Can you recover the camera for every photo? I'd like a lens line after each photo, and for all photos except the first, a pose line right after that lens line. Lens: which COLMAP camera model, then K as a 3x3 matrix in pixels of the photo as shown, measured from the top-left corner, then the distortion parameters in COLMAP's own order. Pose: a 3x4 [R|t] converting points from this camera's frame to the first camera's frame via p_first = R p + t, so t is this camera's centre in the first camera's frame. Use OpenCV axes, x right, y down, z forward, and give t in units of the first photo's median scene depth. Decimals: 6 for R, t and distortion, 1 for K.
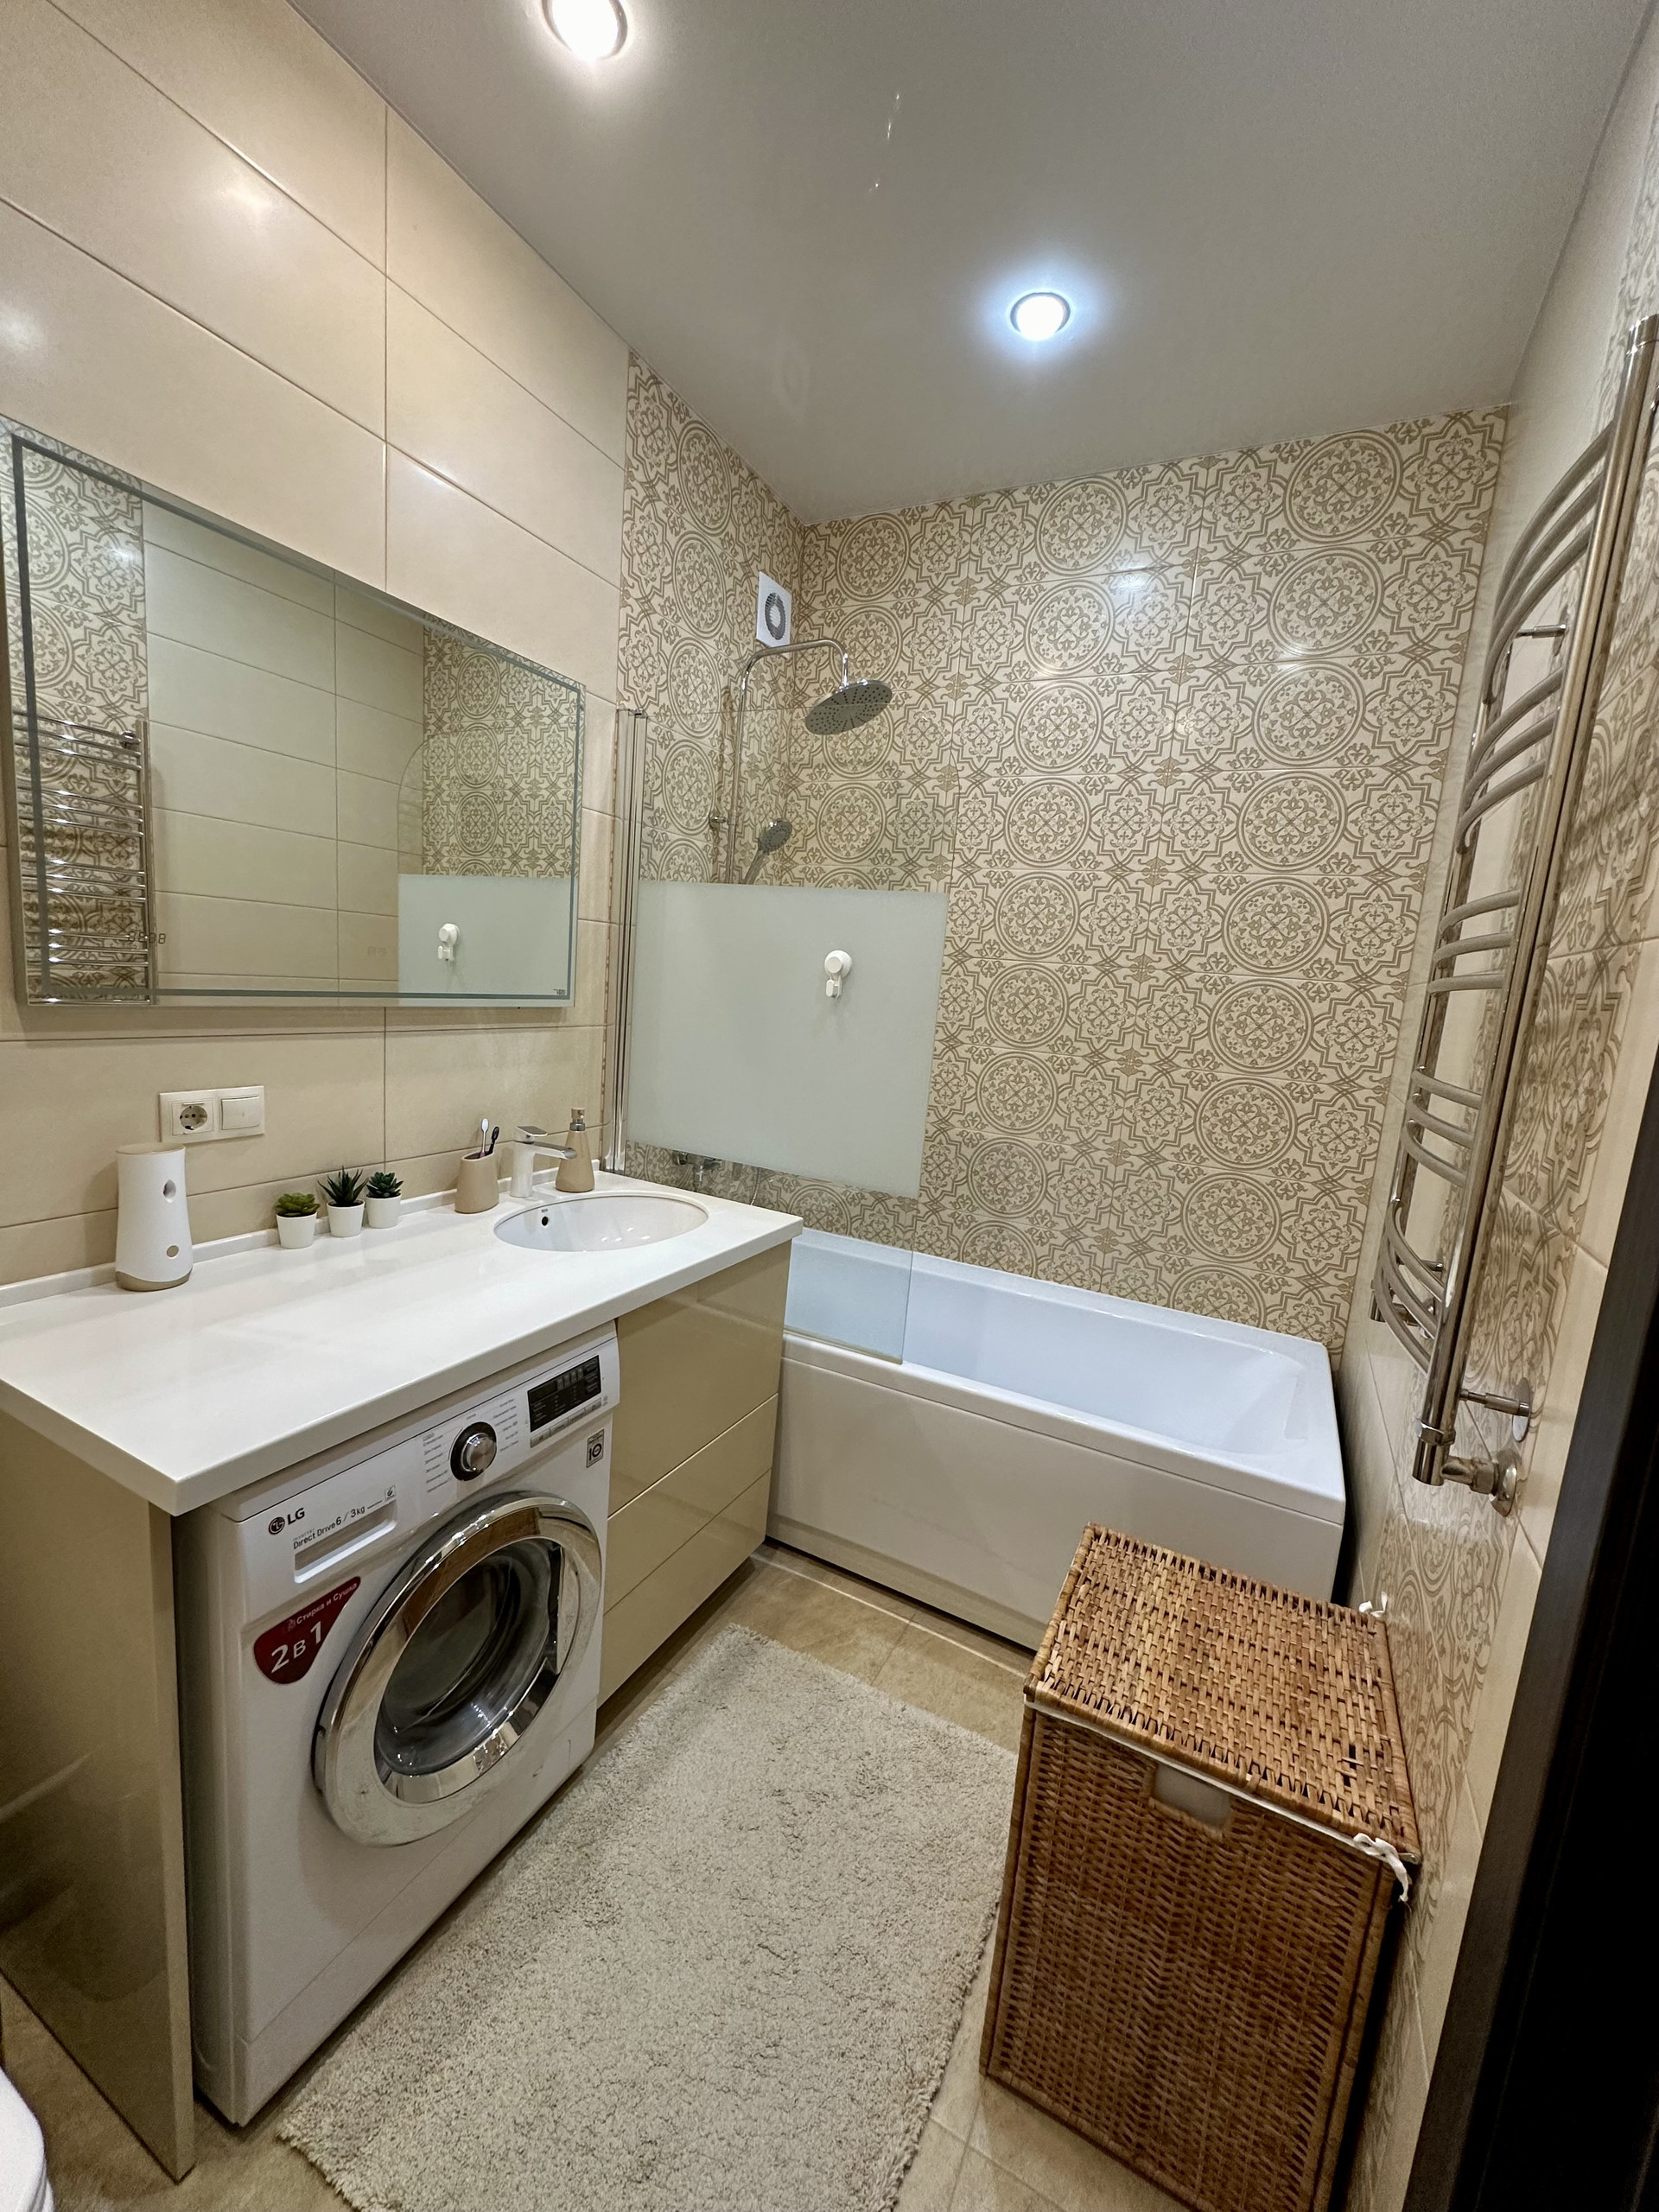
lens RADIAL K [[880.3, 0, 829.8], [0, 880.3, 1106.6], [0, 0, 1]] dist [0.000678, -0.000282]
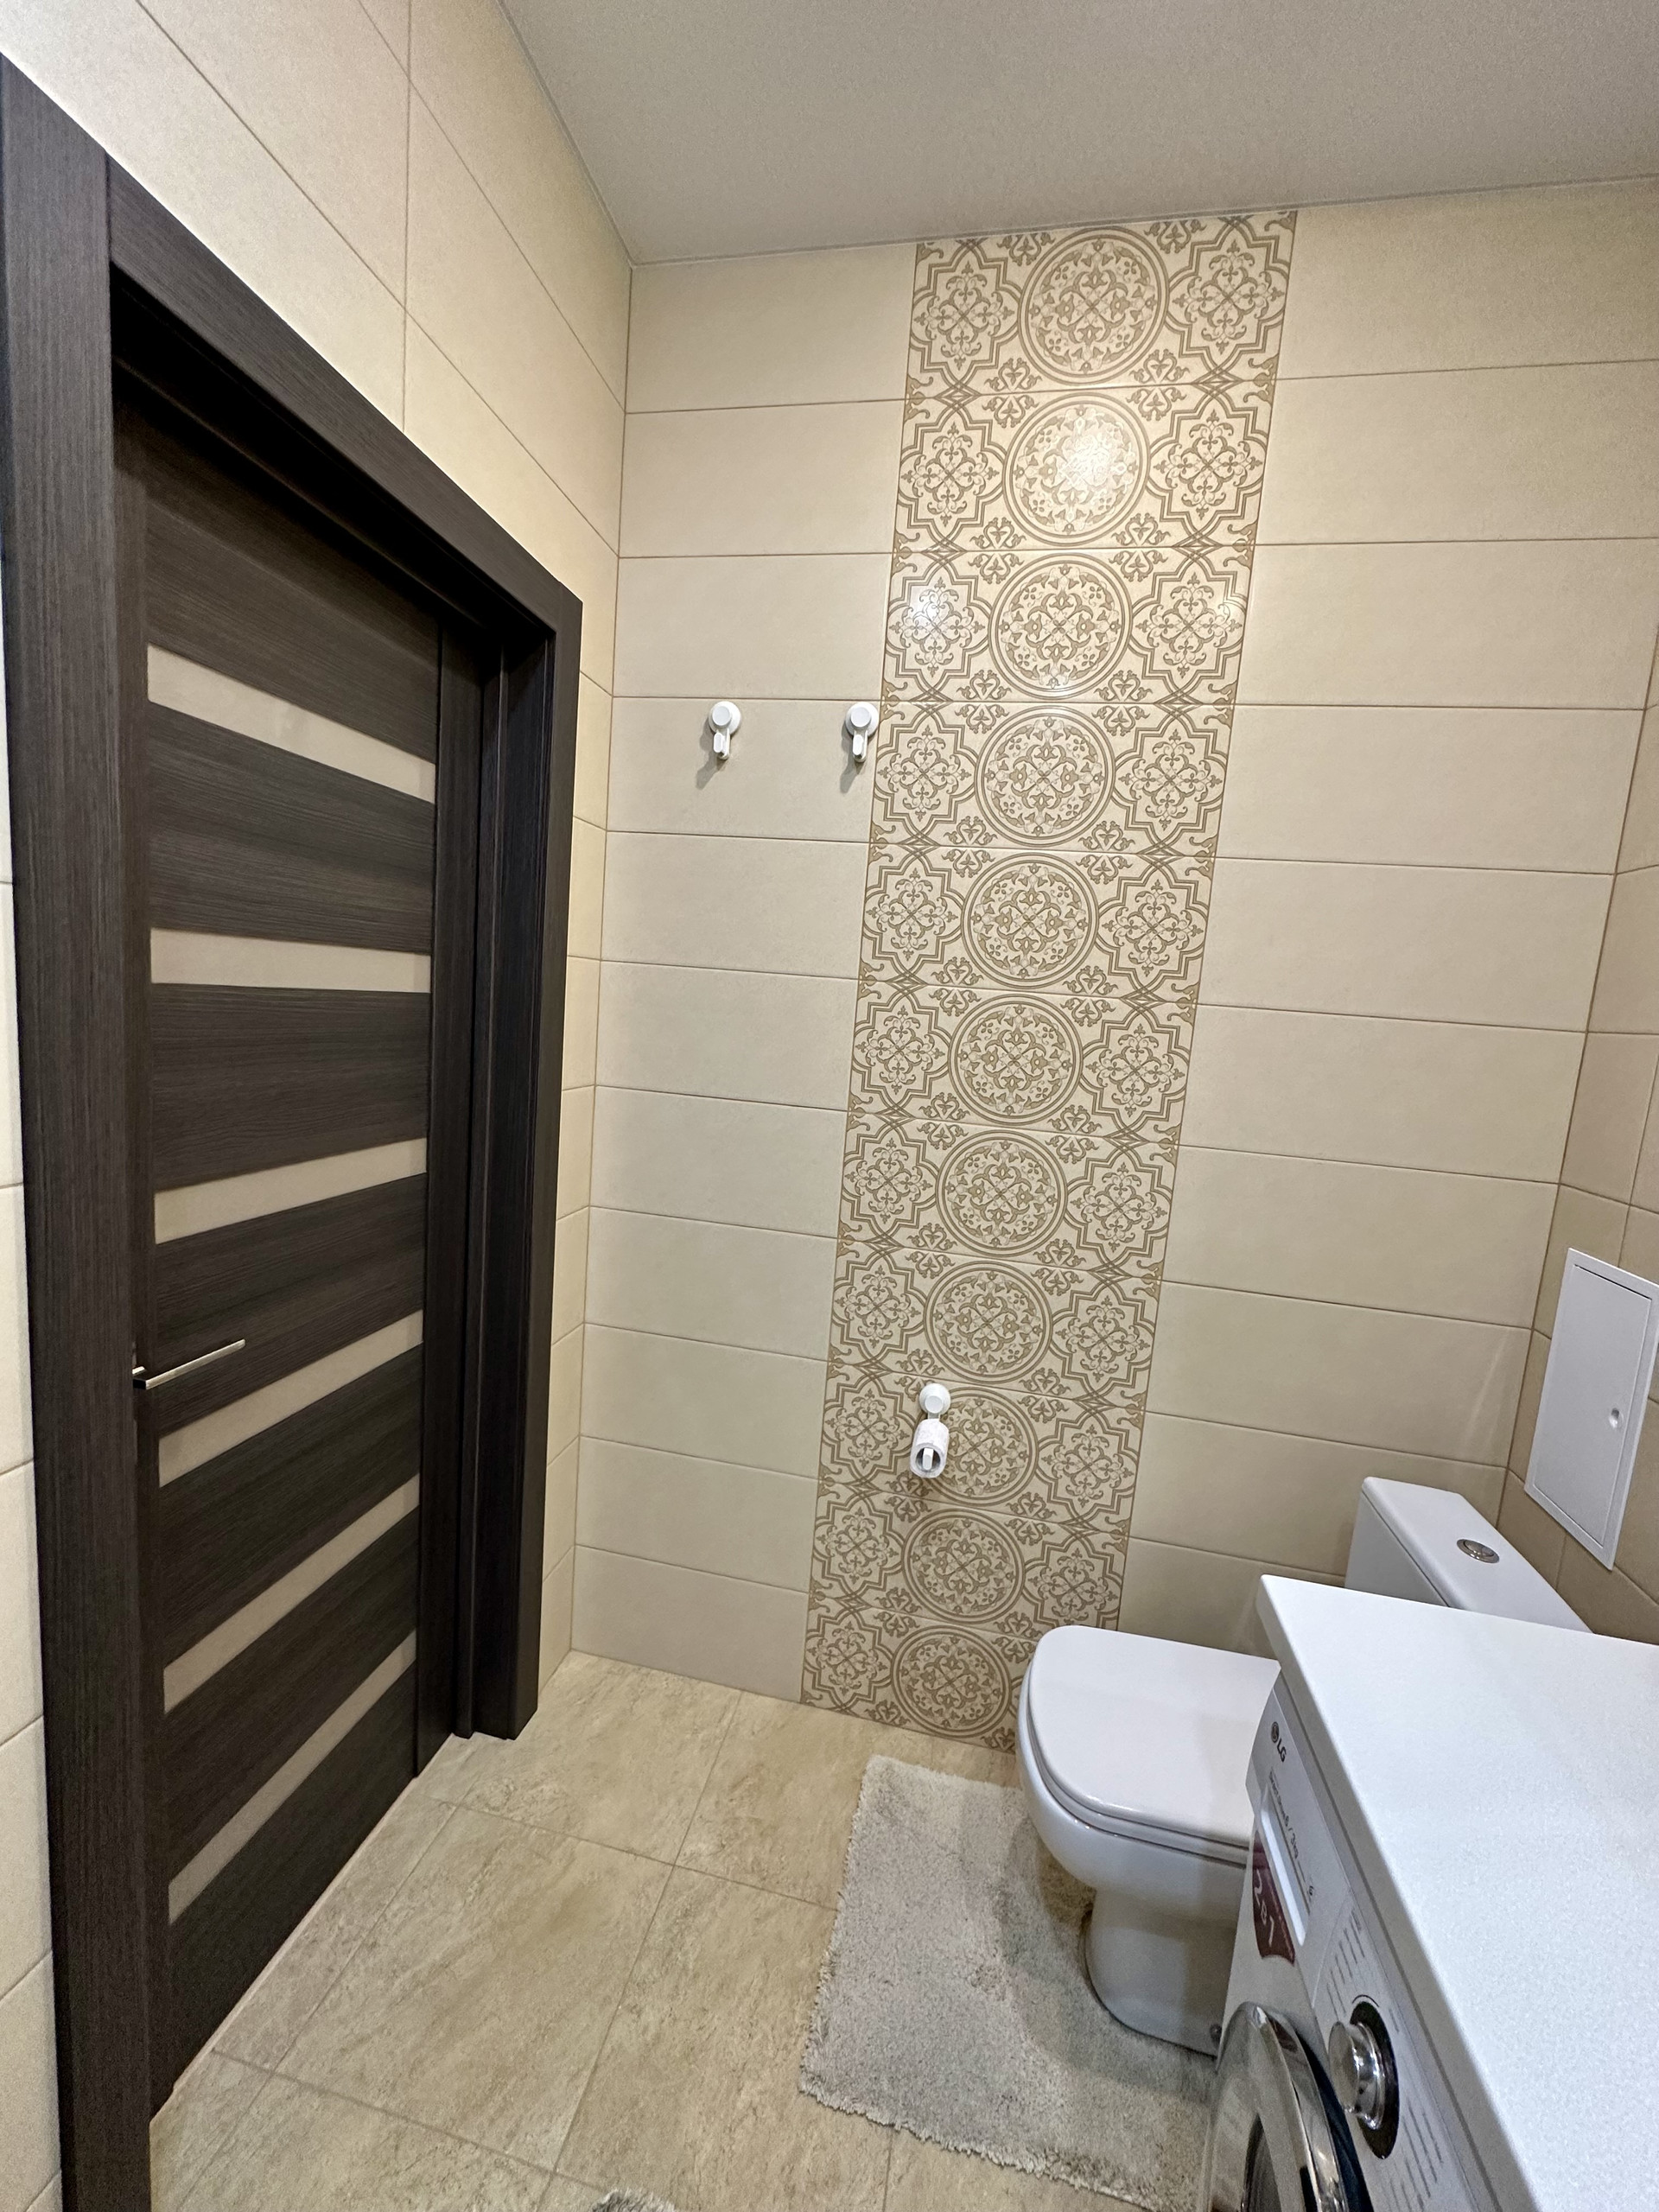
lens RADIAL K [[880.3, 0, 829.8], [0, 880.3, 1106.6], [0, 0, 1]] dist [0.000678, -0.000282]
pose [[0.963179, -0.039303, 0.265973, -0.084340], [0.039793, 0.999202, 0.003548, -0.091194], [-0.265900, 0.007166, 0.963974, 0.427667]]
